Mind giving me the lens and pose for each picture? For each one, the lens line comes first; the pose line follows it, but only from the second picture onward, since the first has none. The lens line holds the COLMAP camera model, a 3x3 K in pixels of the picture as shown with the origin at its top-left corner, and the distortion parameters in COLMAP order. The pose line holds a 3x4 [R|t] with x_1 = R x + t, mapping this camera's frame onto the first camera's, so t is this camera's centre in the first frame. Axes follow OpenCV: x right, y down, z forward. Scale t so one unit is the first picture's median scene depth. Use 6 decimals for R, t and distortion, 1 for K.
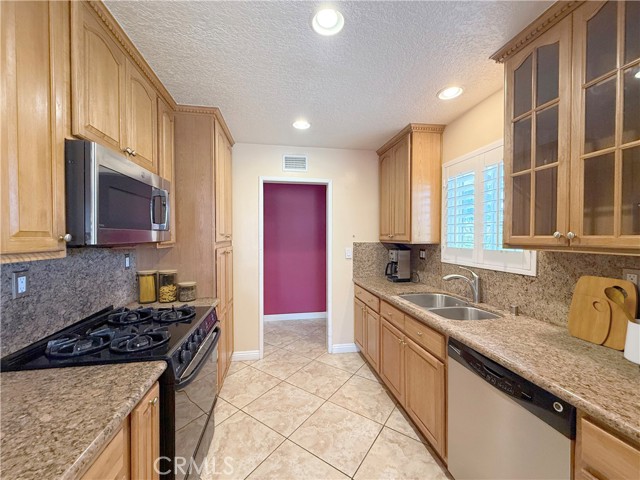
lens RADIAL K [[250.6, 0, 319.2], [0, 250.6, 239.5], [0, 0, 1]] dist [0.000208, 0.001108]
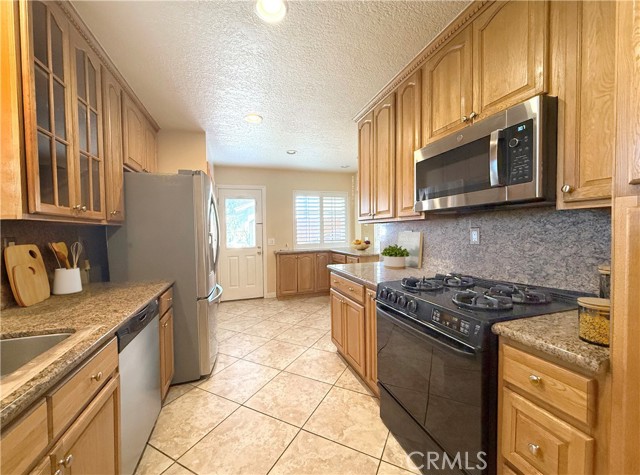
lens RADIAL K [[250.6, 0, 318.7], [0, 250.6, 238.0], [0, 0, 1]] dist [0.000208, 0.001108]
pose [[-0.991308, 0.017472, -0.130400, -0.011707], [0.012603, 0.999195, 0.038073, 0.089744], [0.130960, 0.036099, -0.990730, 1.833305]]
